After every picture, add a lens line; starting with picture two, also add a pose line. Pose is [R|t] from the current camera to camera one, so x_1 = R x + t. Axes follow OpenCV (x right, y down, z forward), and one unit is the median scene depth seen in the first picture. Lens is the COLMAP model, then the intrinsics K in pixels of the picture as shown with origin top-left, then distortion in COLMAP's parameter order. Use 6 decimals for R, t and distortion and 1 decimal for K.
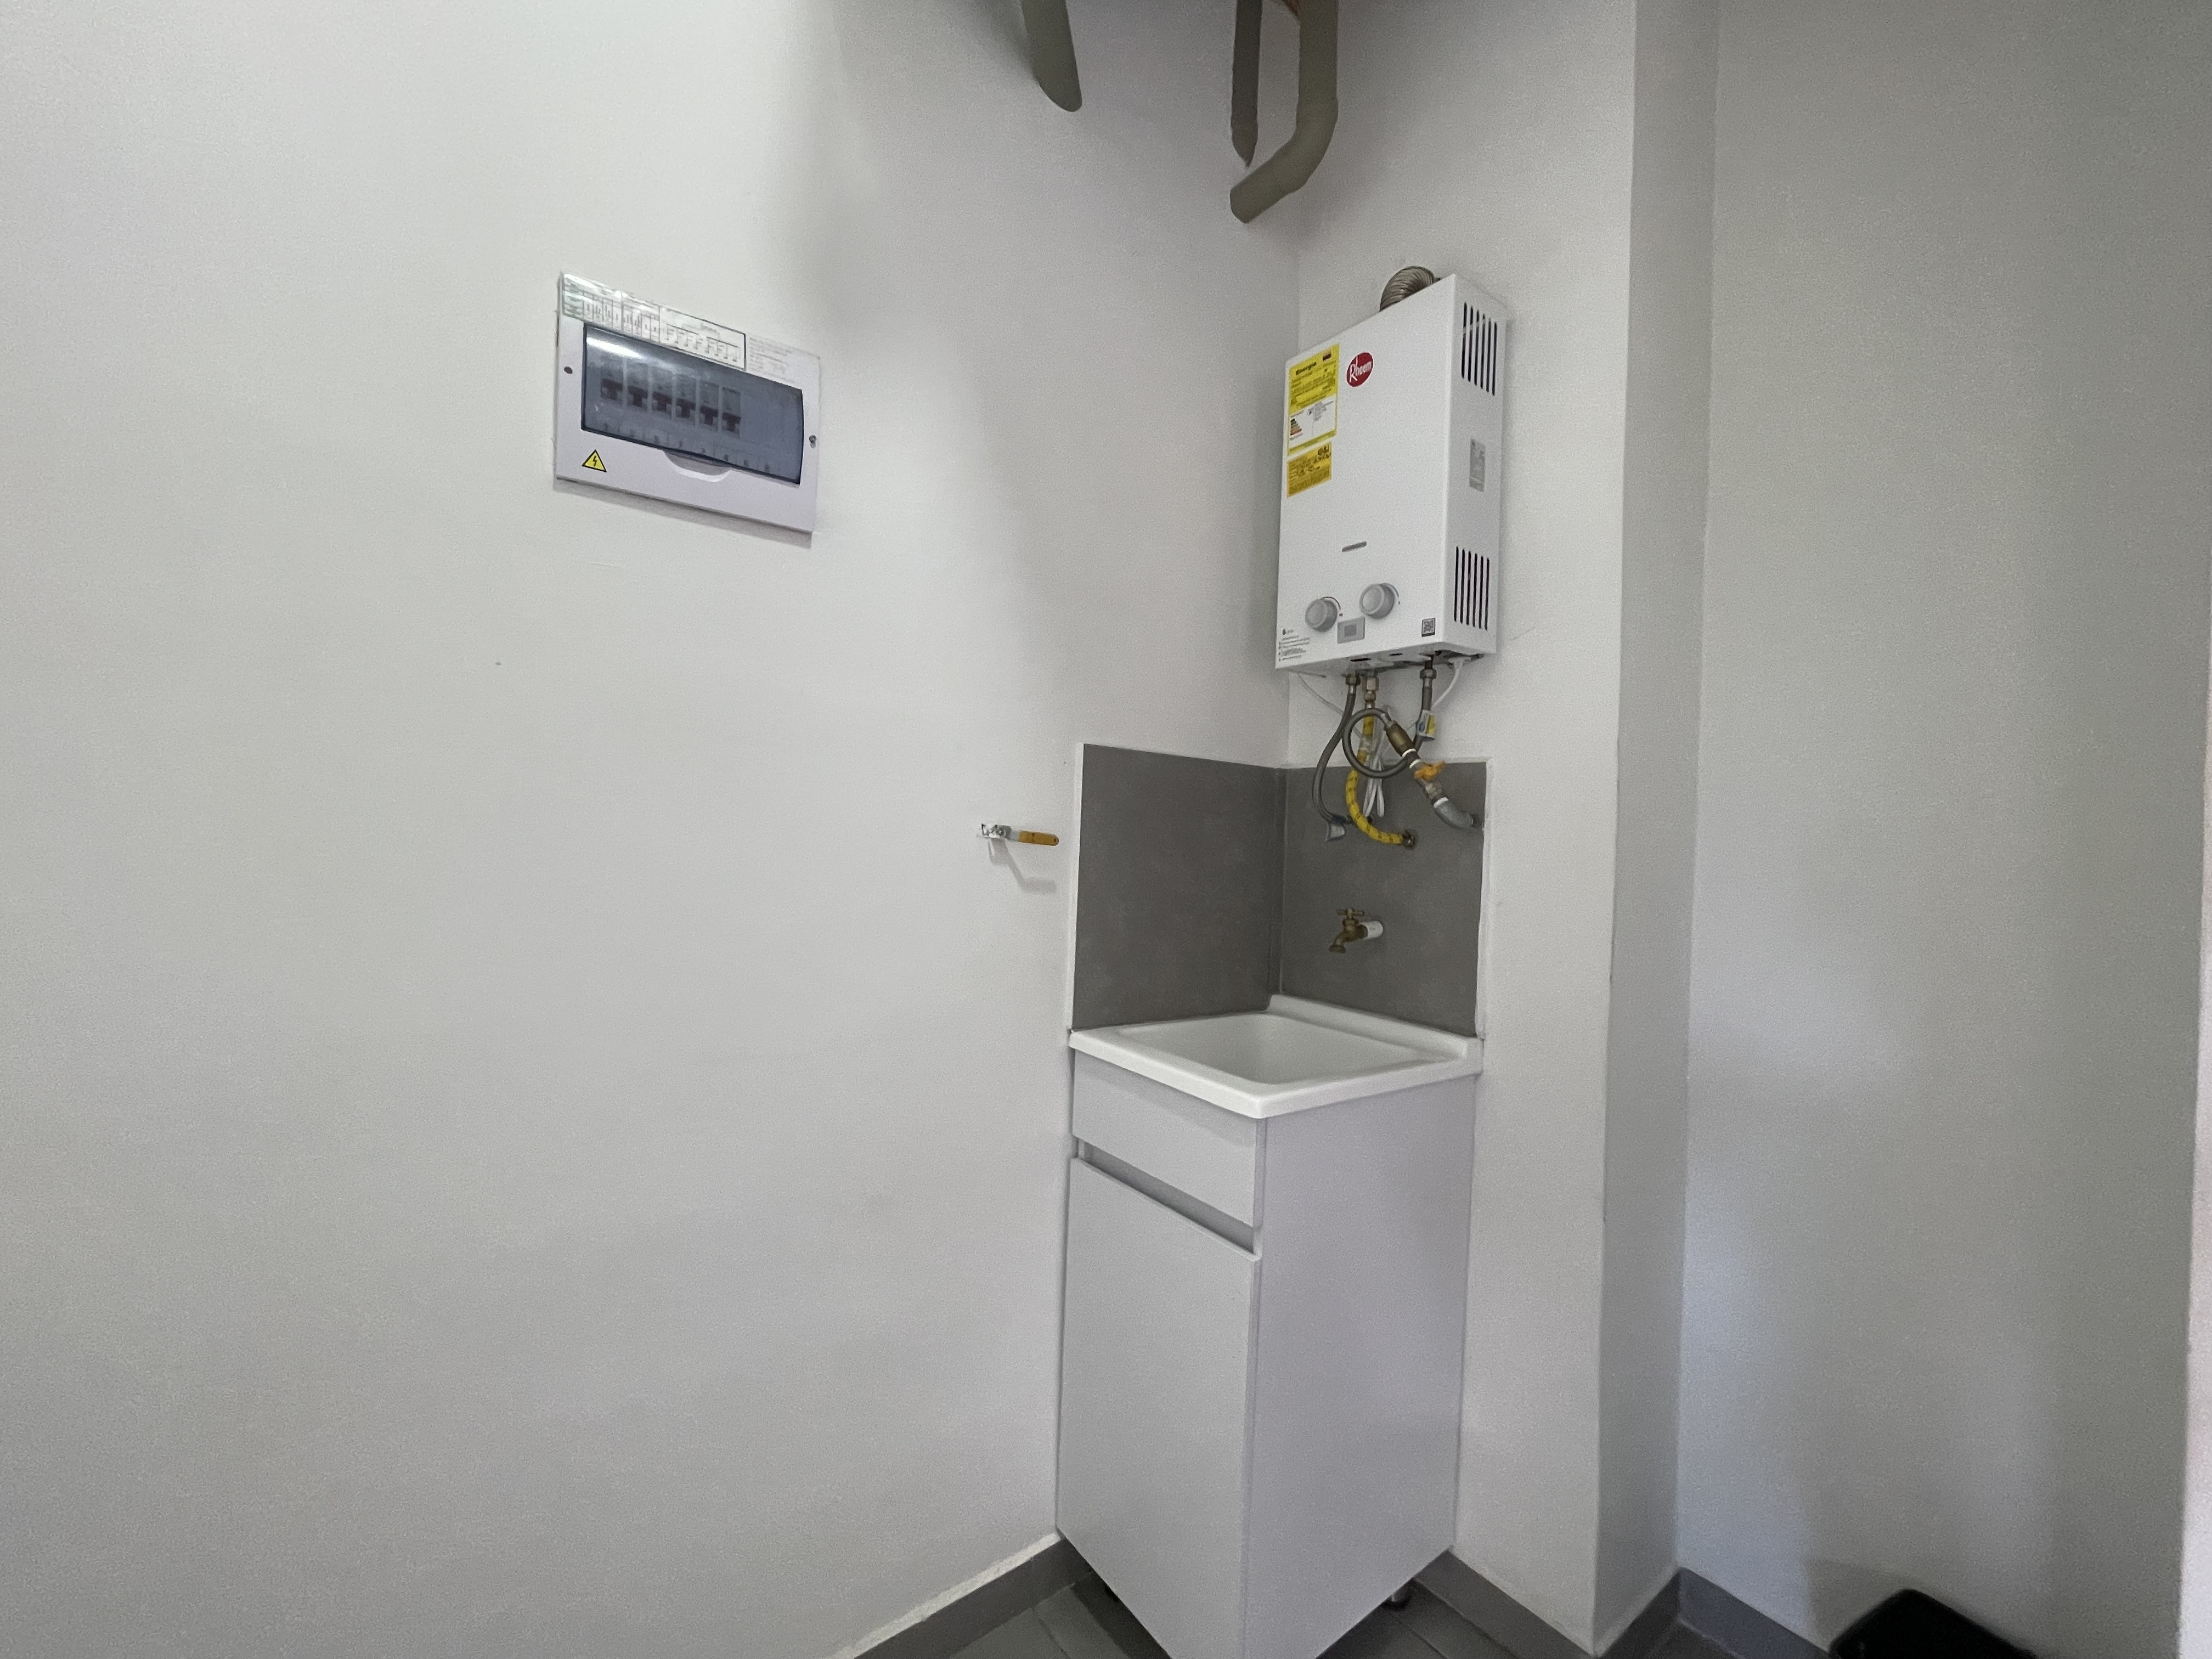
lens RADIAL K [[898.9, 0, 1104.2], [0, 898.9, 839.2], [0, 0, 1]] dist [-0.001609, -0.000174]
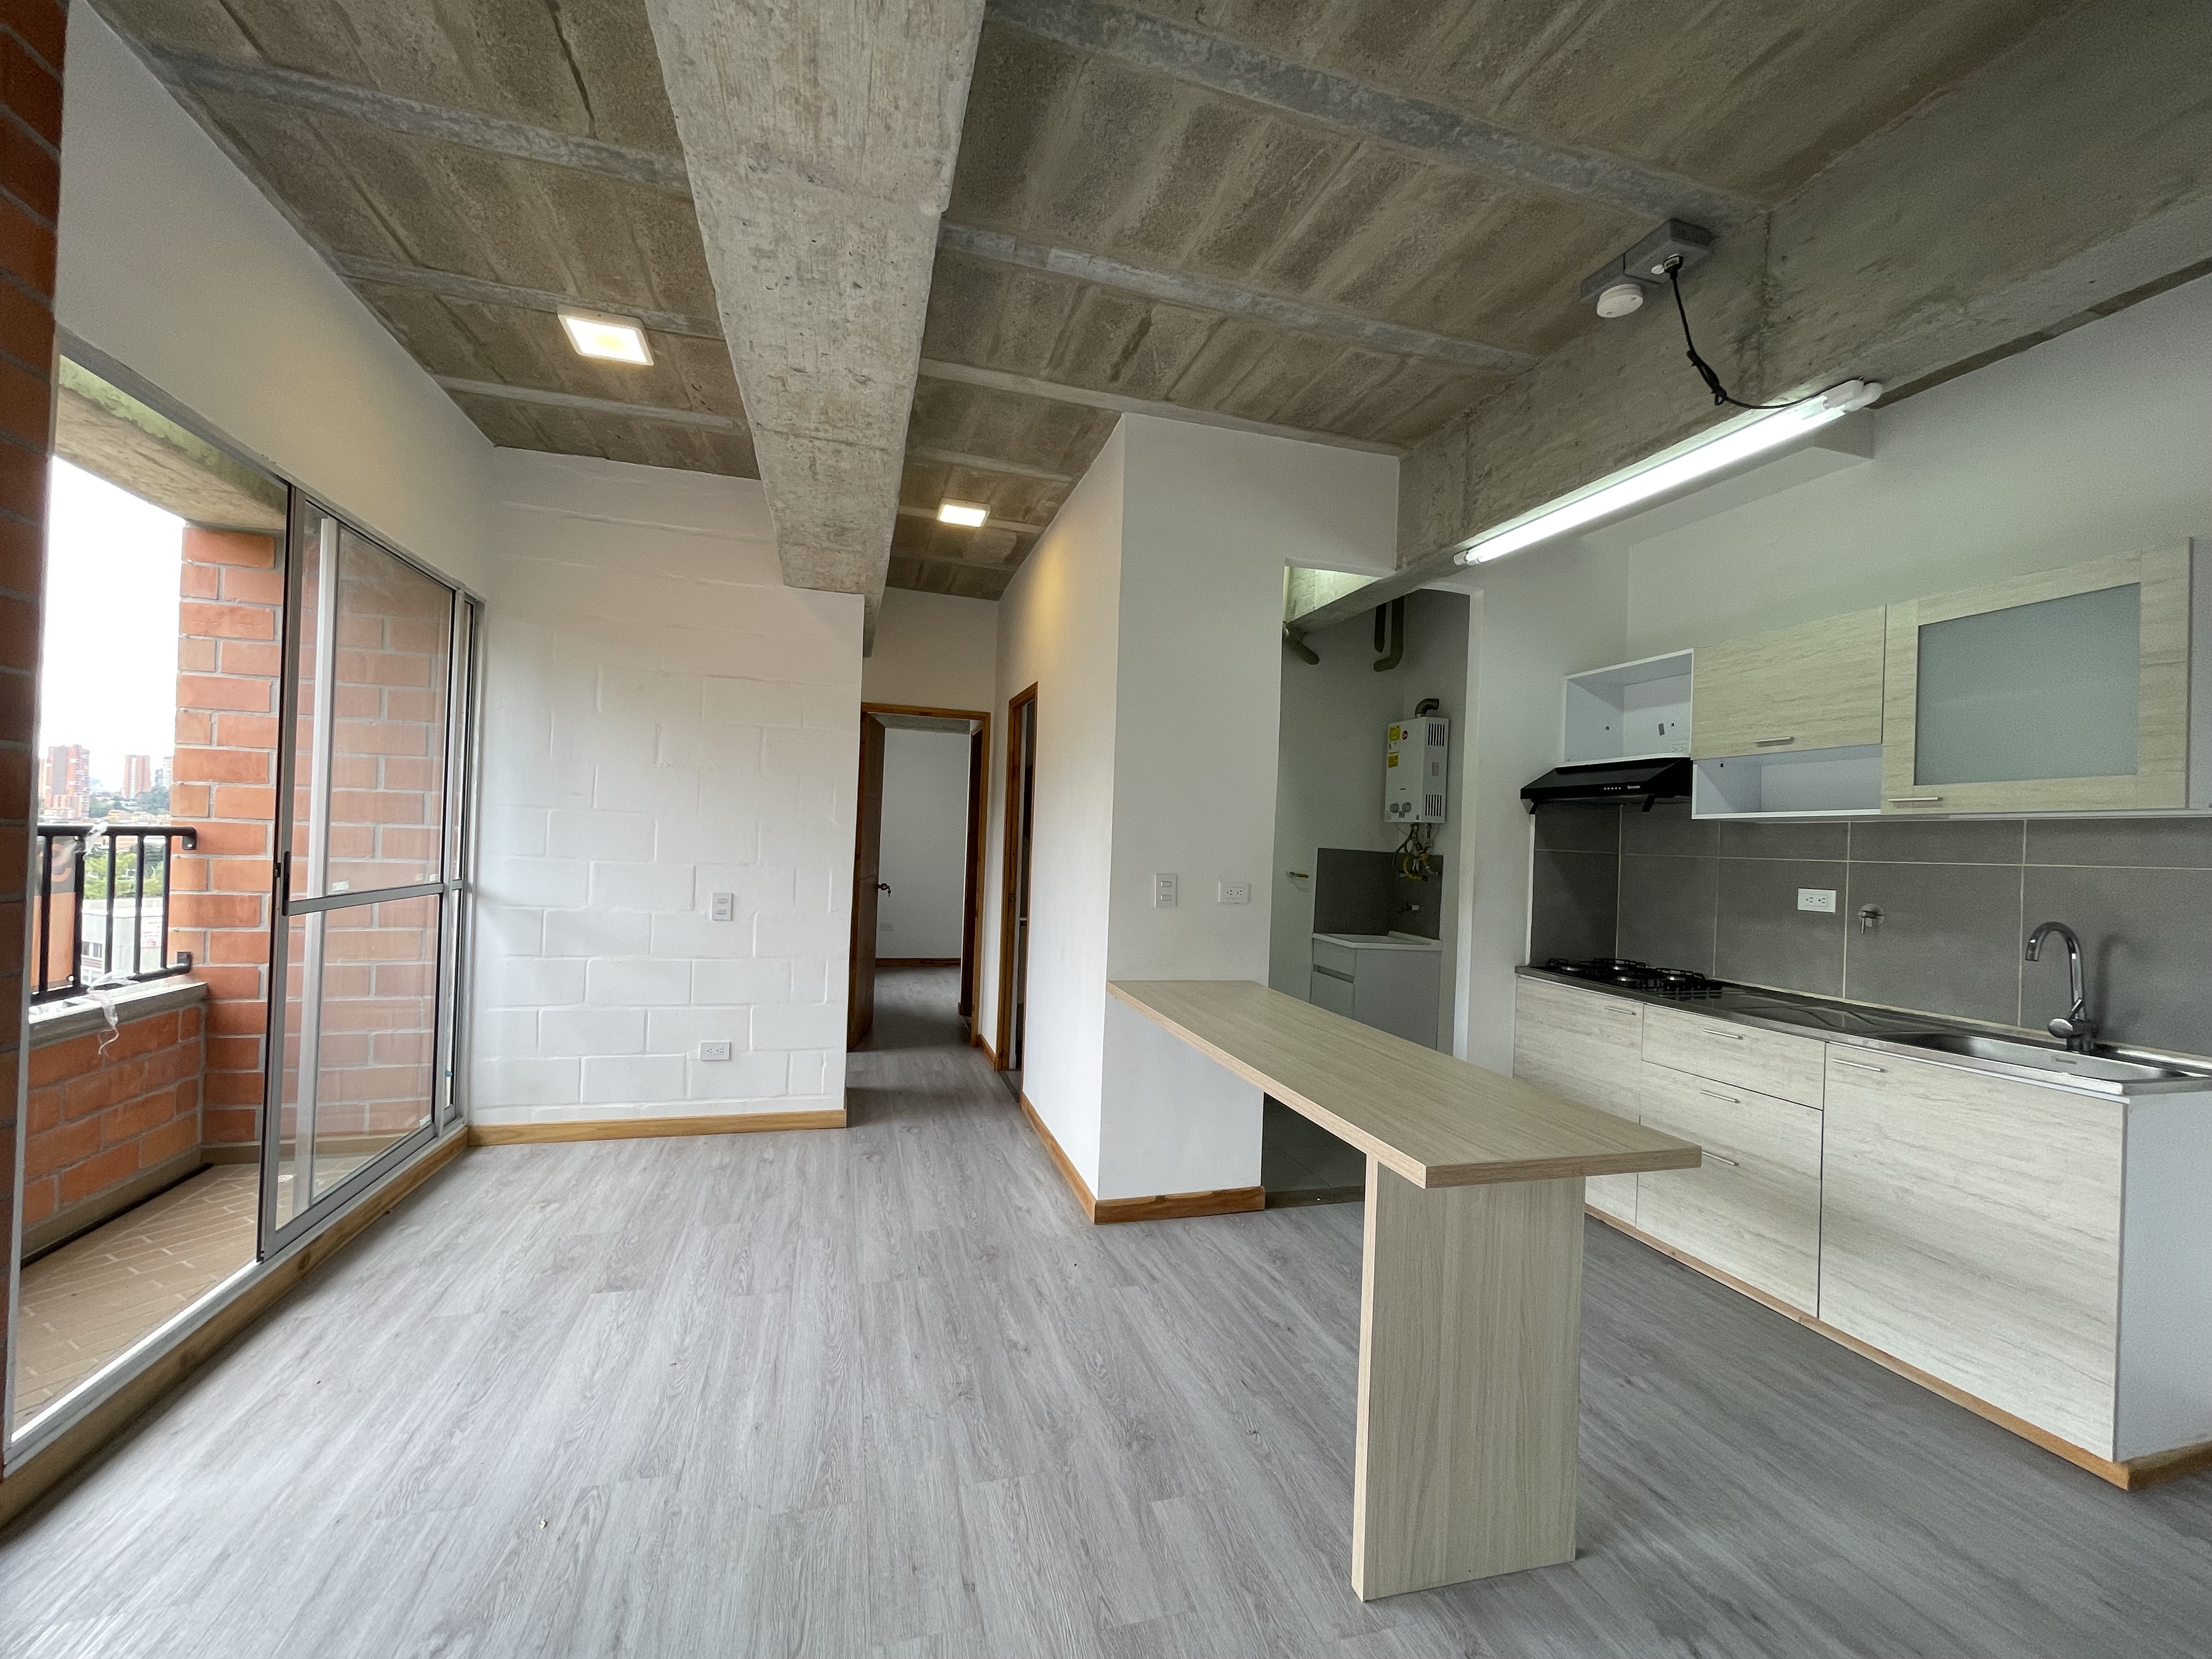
lens RADIAL K [[900.0, 0, 1102.7], [0, 900.0, 838.1], [0, 0, 1]] dist [0.002442, 0.000251]
pose [[0.930815, 0.009337, -0.365372, 0.463654], [-0.017631, 0.999657, -0.019369, -0.062969], [0.365066, 0.024471, 0.930660, -2.471124]]
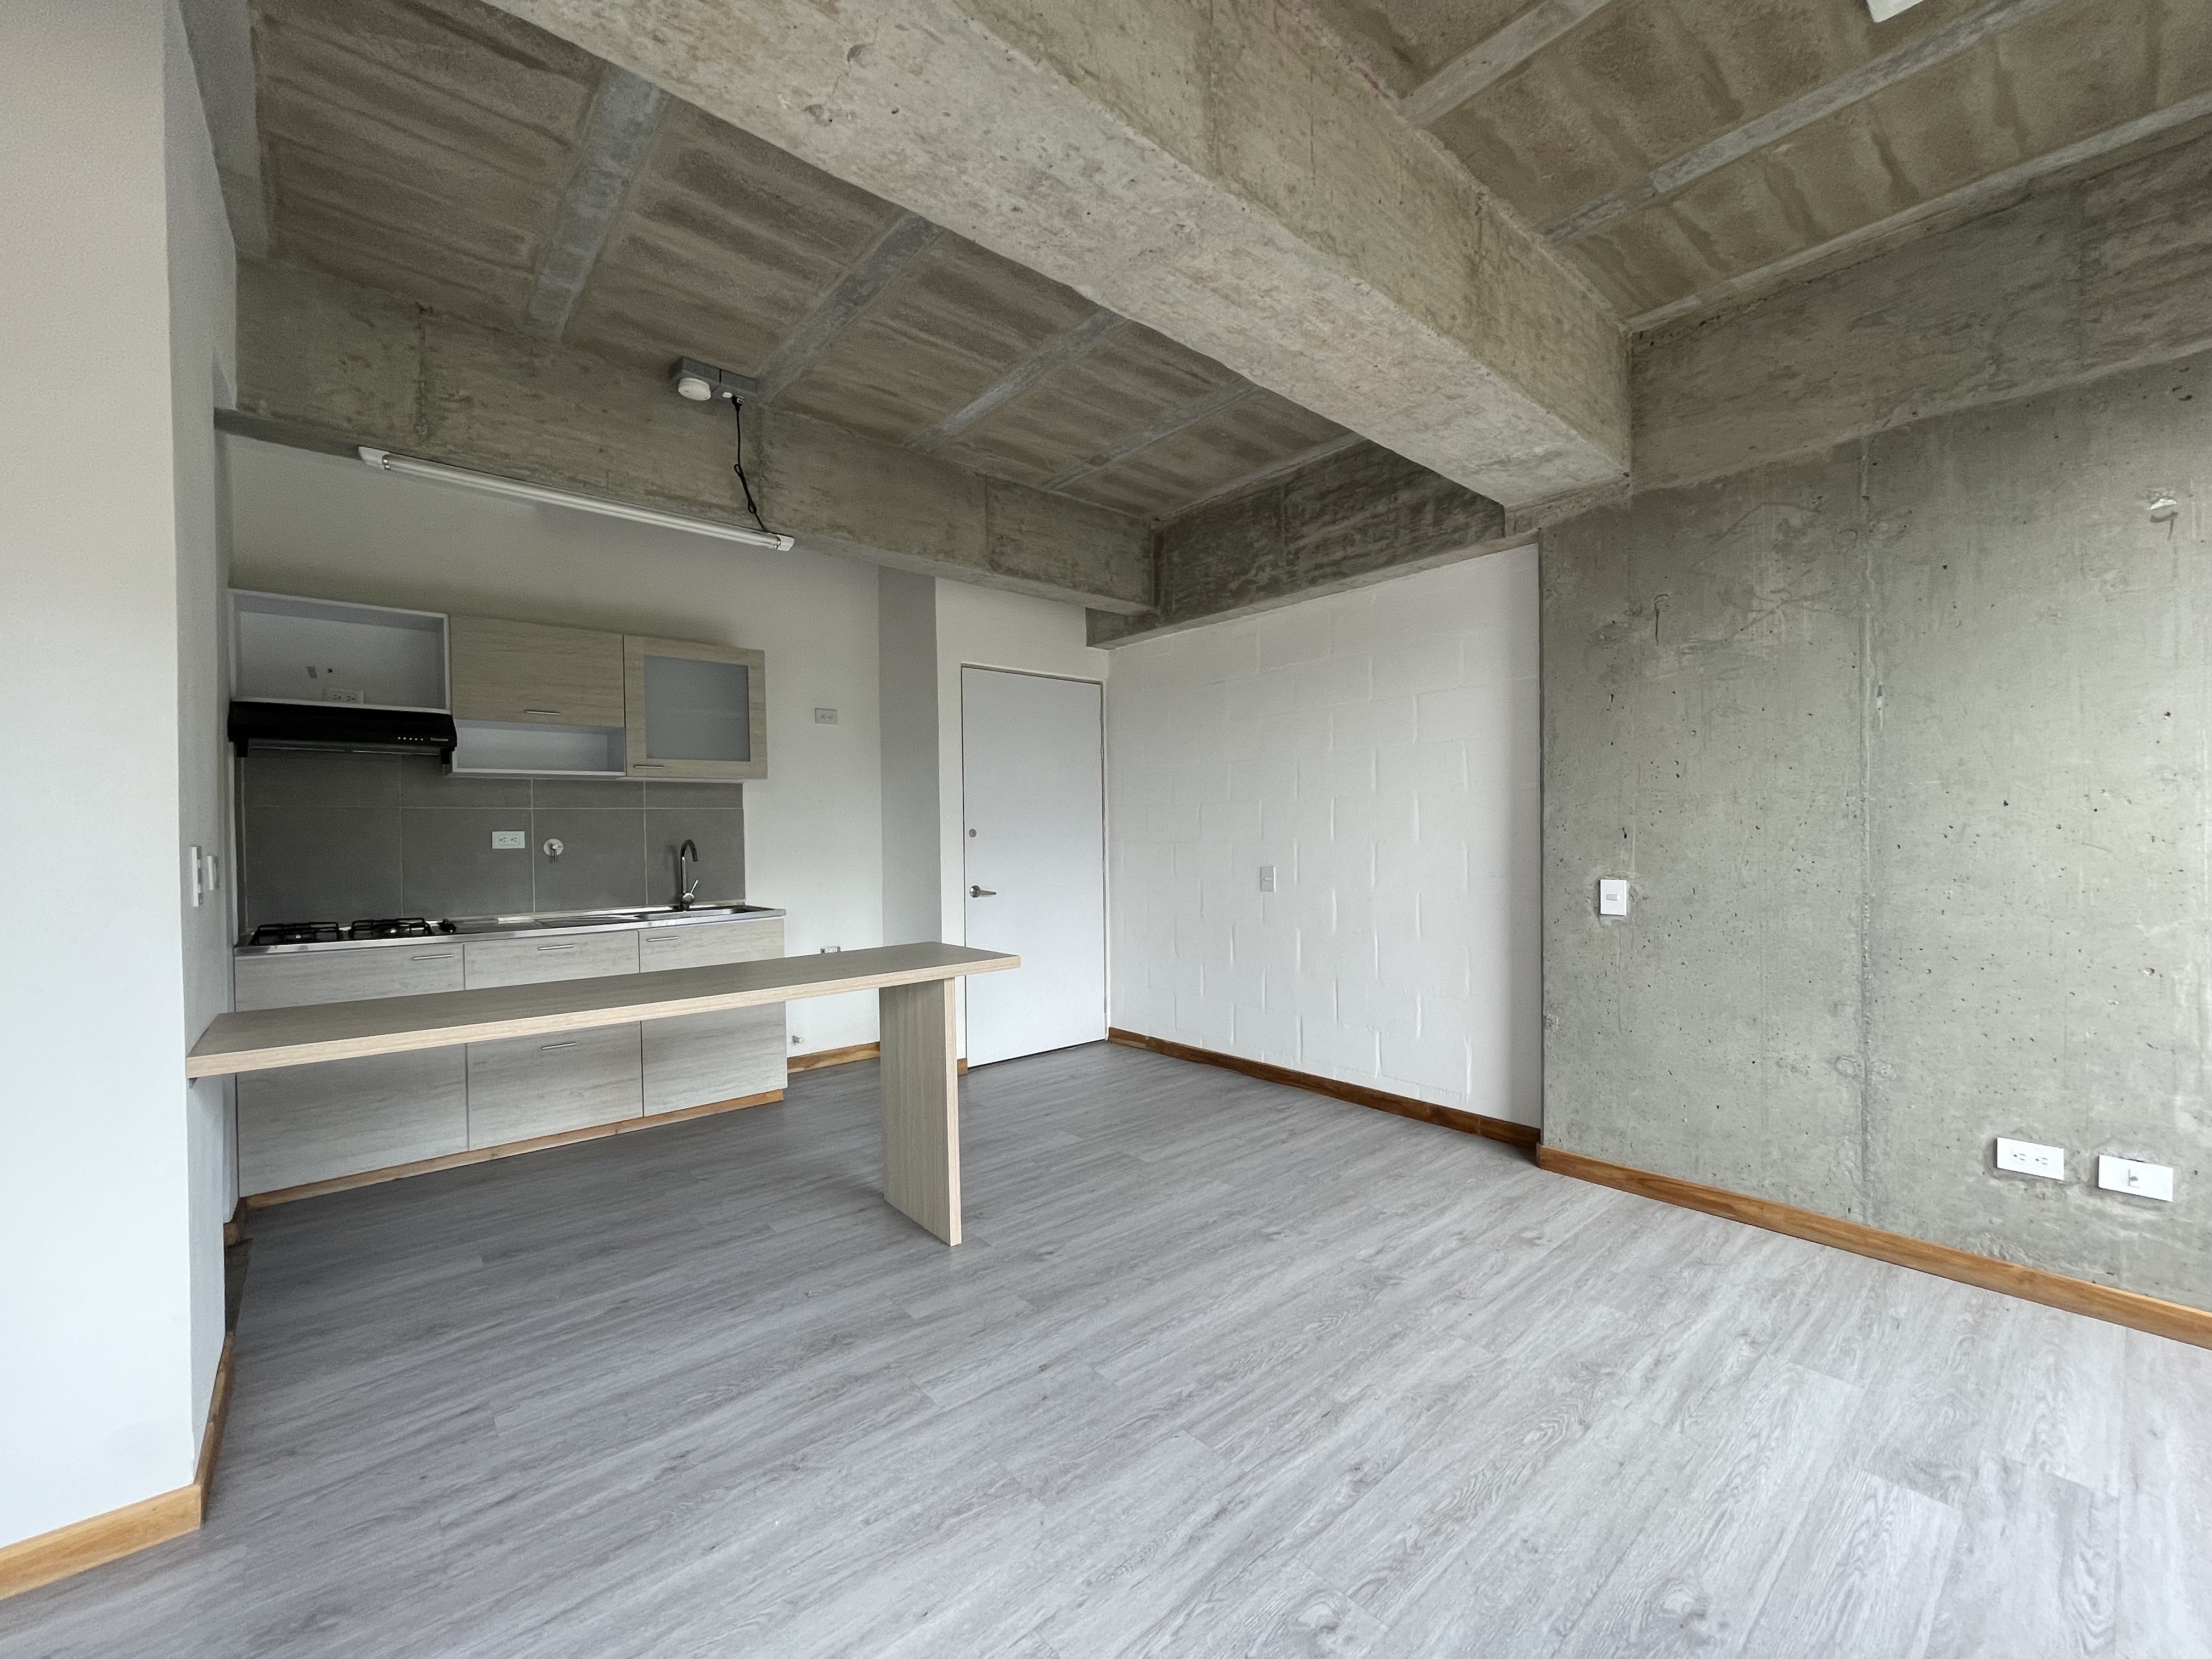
lens RADIAL K [[898.9, 0, 1104.2], [0, 898.9, 839.2], [0, 0, 1]] dist [-0.001609, -0.000174]
pose [[-0.053605, -0.032960, 0.998018, -1.548737], [0.016184, 0.999295, 0.033871, -0.050023], [-0.998431, 0.017968, -0.053034, -1.485712]]
